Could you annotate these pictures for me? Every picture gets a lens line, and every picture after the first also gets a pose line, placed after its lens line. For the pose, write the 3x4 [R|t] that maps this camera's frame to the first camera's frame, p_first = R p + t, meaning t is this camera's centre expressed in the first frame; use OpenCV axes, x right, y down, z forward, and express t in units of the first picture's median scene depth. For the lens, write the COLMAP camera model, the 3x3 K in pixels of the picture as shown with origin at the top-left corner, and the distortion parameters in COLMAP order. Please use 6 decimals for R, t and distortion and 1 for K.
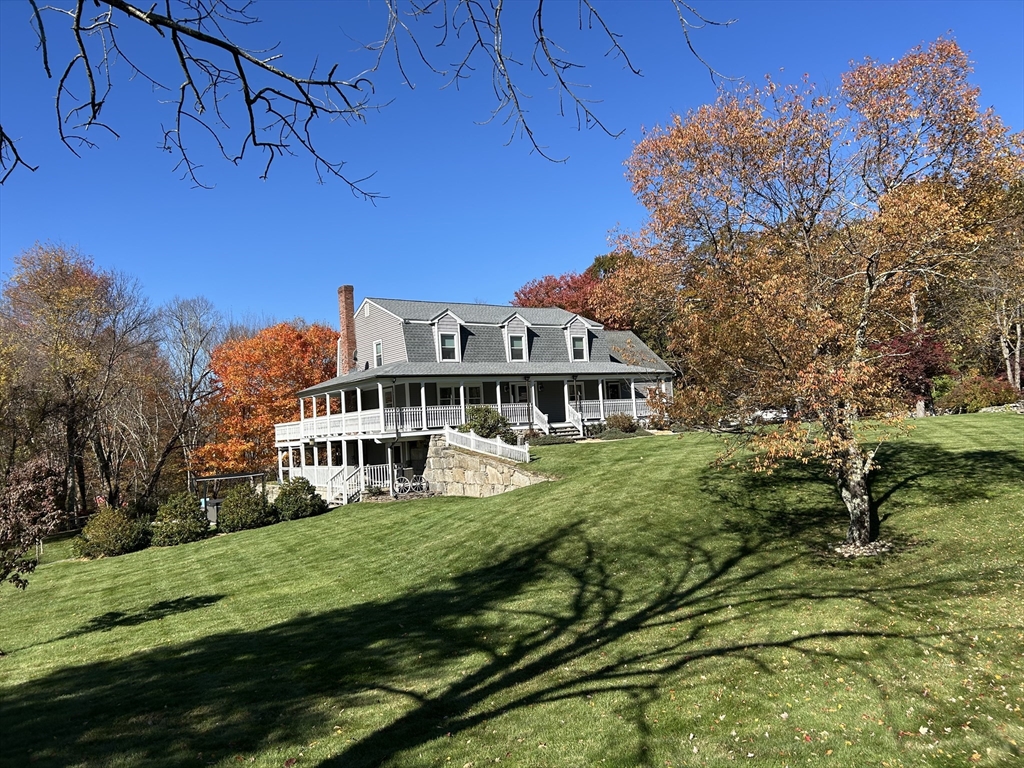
lens RADIAL K [[778.4, 0, 519.7], [0, 778.4, 390.9], [0, 0, 1]] dist [0.050536, -0.022258]
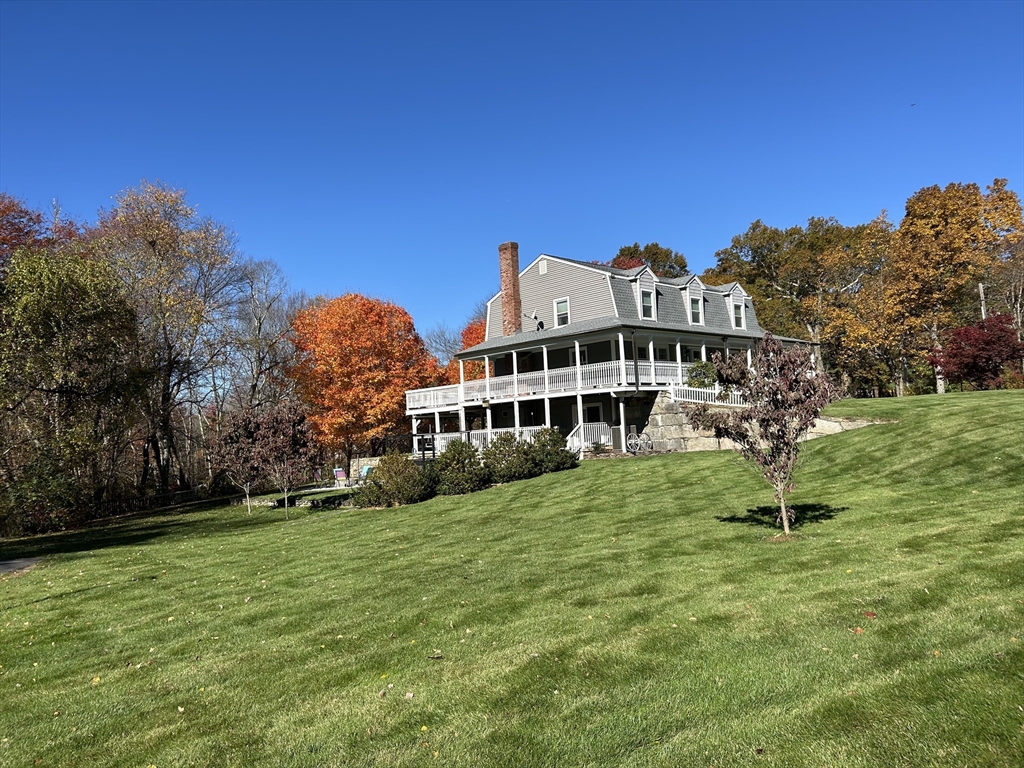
lens RADIAL K [[778.4, 0, 507.7], [0, 778.4, 385.8], [0, 0, 1]] dist [0.050536, -0.022258]
pose [[0.986541, 0.018584, 0.162454, -0.439253], [-0.014393, 0.999533, -0.026939, 0.076512], [-0.162879, 0.024239, 0.986348, 0.075678]]
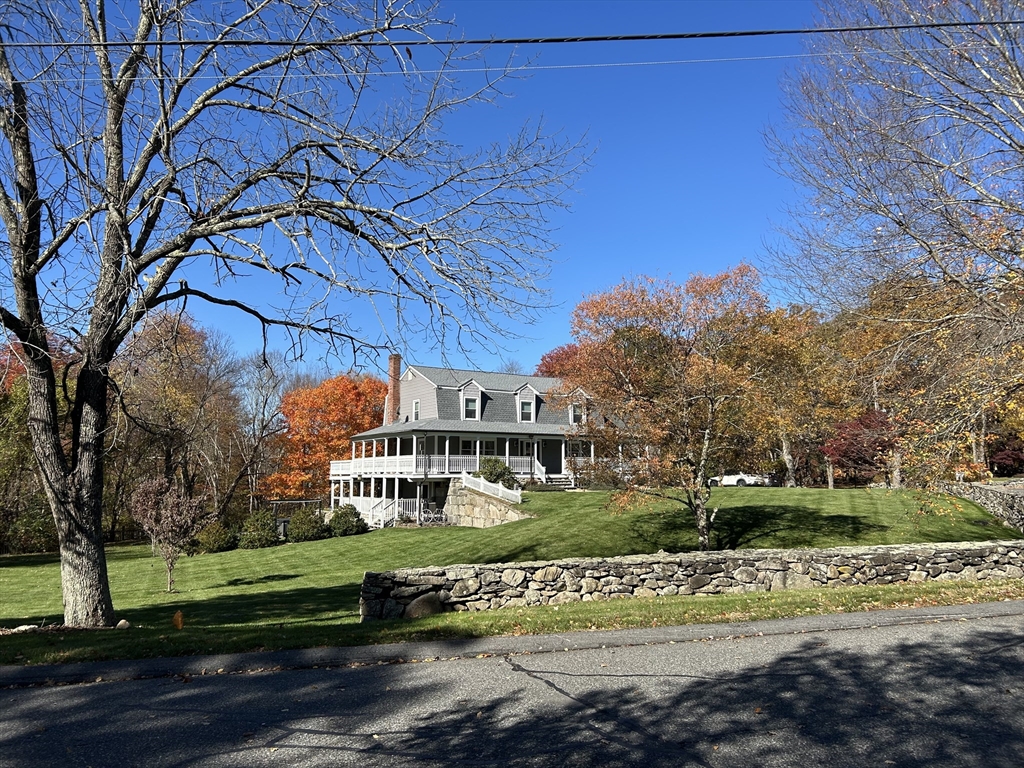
lens RADIAL K [[778.4, 0, 513.5], [0, 778.4, 377.7], [0, 0, 1]] dist [0.050536, -0.022258]
pose [[0.996225, 0.052854, -0.068860, 0.065252], [-0.057797, 0.995737, -0.071884, -0.020611], [0.064767, 0.075593, 0.995033, -0.273251]]
